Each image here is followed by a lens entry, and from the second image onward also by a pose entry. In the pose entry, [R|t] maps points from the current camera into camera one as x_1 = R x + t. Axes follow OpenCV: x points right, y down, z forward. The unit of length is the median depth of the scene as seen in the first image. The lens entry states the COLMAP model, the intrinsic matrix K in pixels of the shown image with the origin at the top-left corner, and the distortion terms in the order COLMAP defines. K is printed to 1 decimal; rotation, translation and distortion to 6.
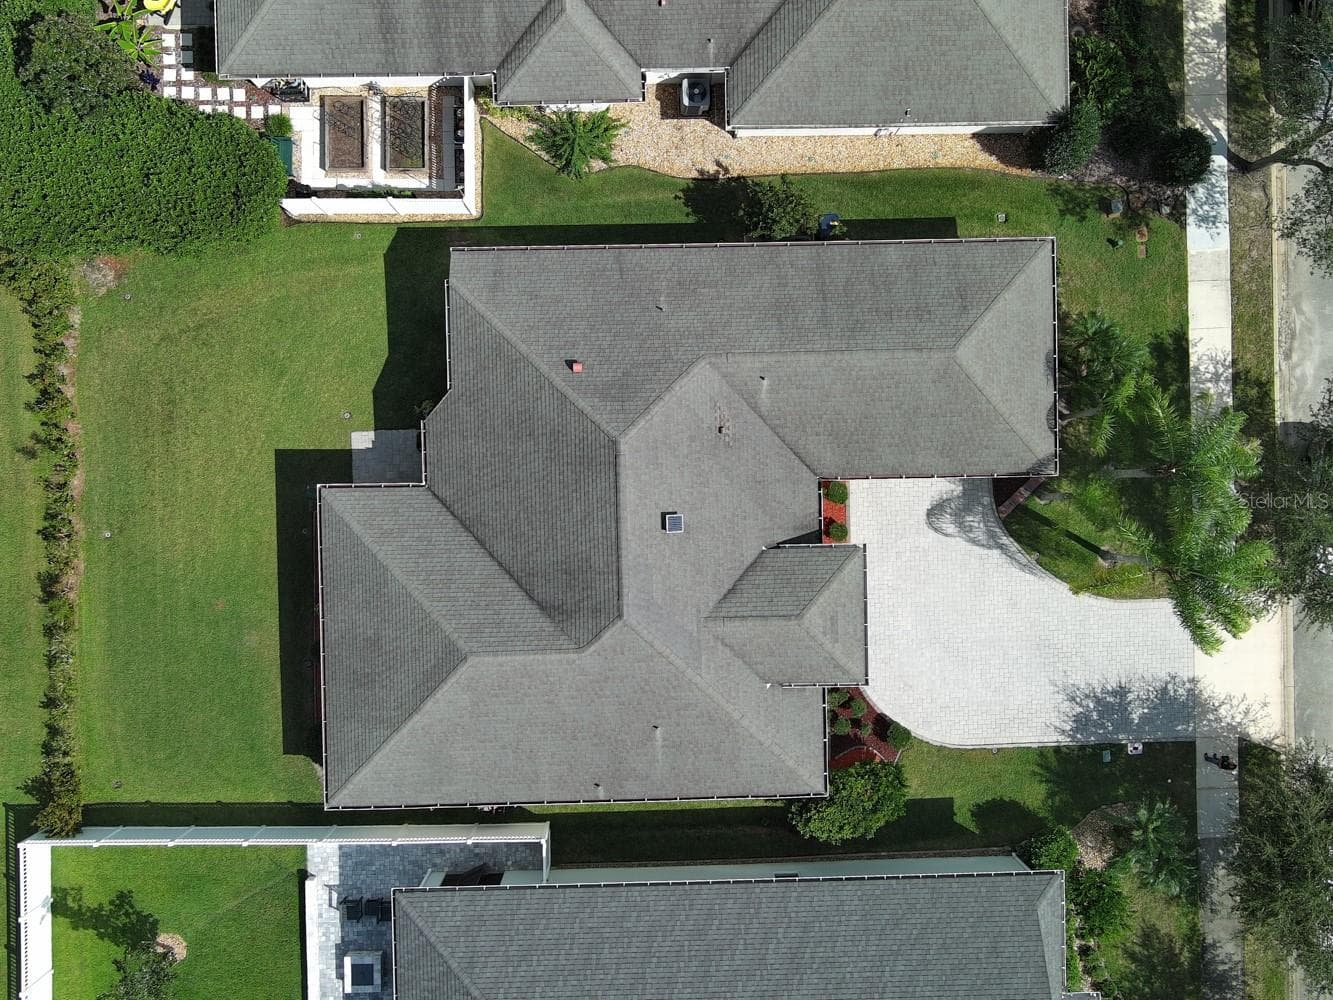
lens RADIAL K [[1121.8, 0, 666.5], [0, 1121.8, 500.0], [0, 0, 1]] dist [0.012002, -0.023214]
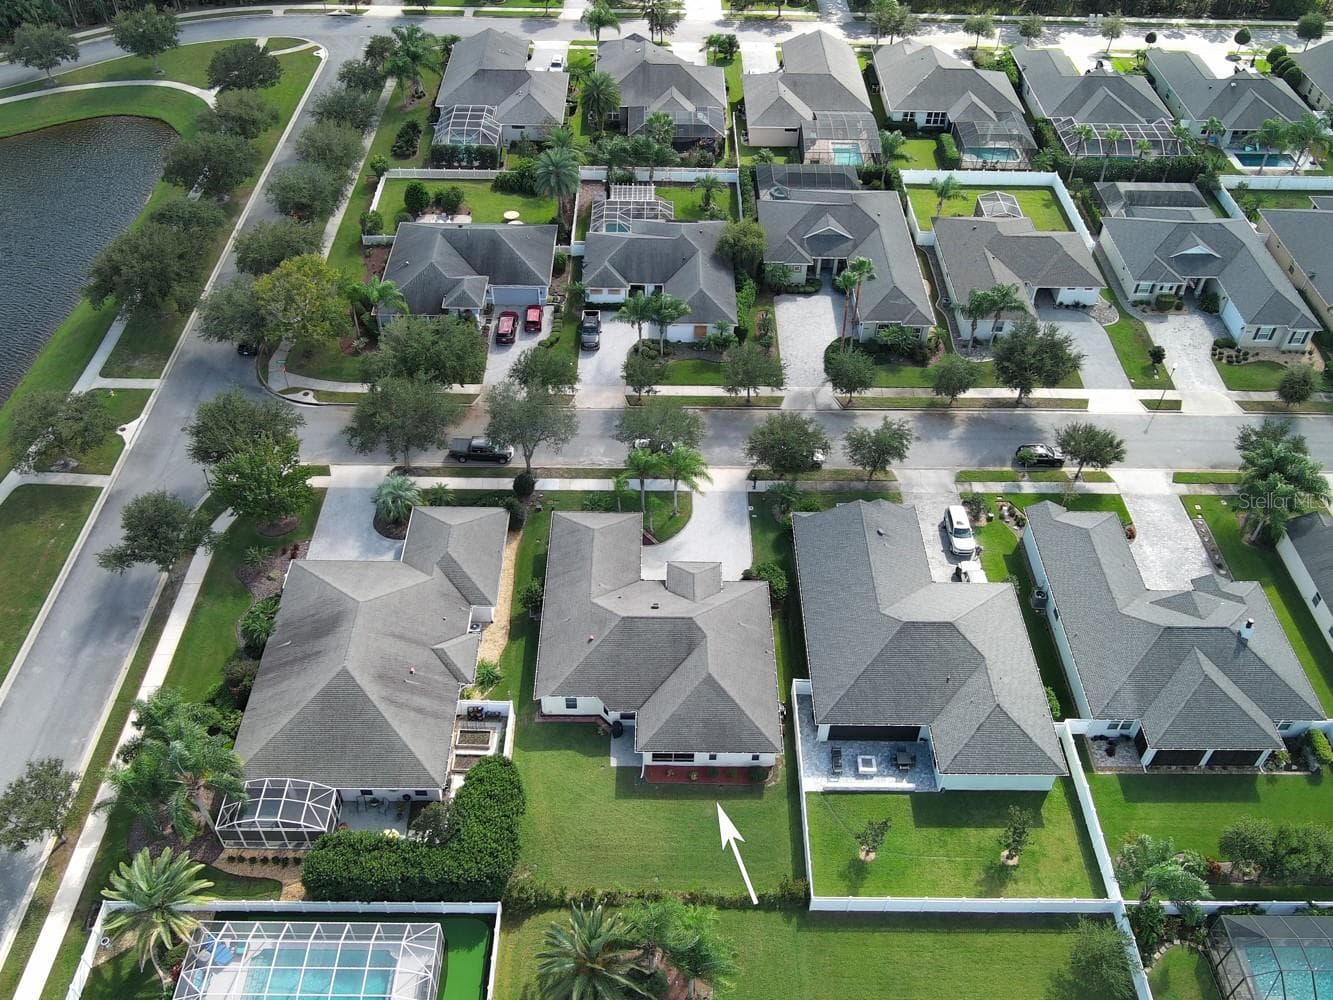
lens RADIAL K [[1121.8, 0, 666.5], [0, 1121.8, 500.0], [0, 0, 1]] dist [0.012002, -0.023214]
pose [[0.022728, -0.716024, 0.697706, -1.400952], [0.999740, 0.014938, -0.017236, 0.074196], [0.001920, 0.697916, 0.716177, -0.861379]]
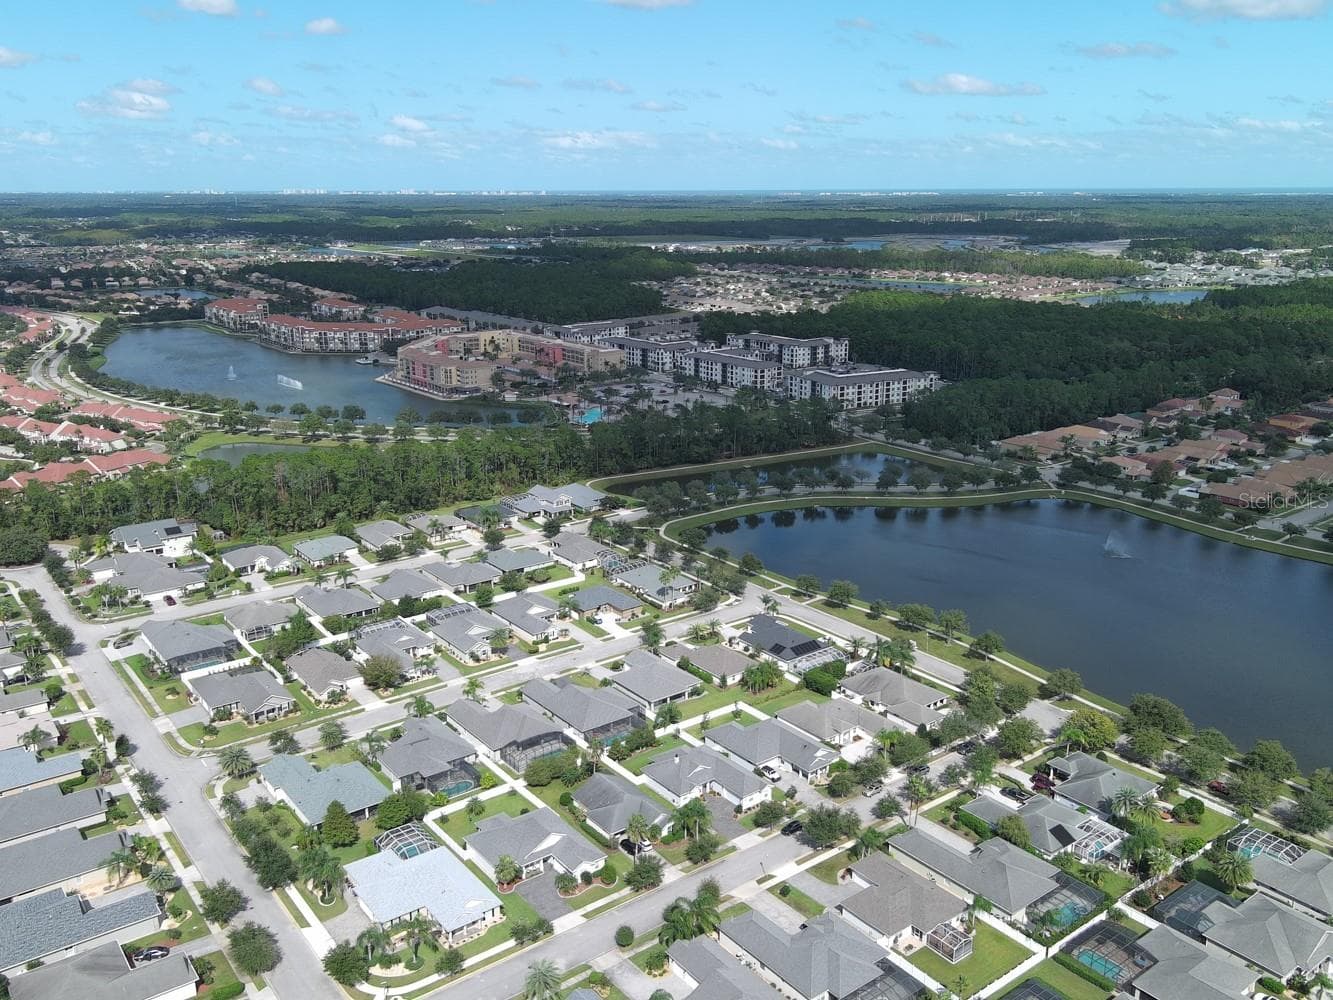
lens RADIAL K [[1121.8, 0, 666.5], [0, 1121.8, 500.0], [0, 0, 1]] dist [0.012002, -0.023214]
pose [[0.590858, 0.187389, -0.784712, 4.661085], [-0.805573, 0.190126, -0.561163, 4.579671], [0.044039, 0.963710, 0.263293, -2.287044]]
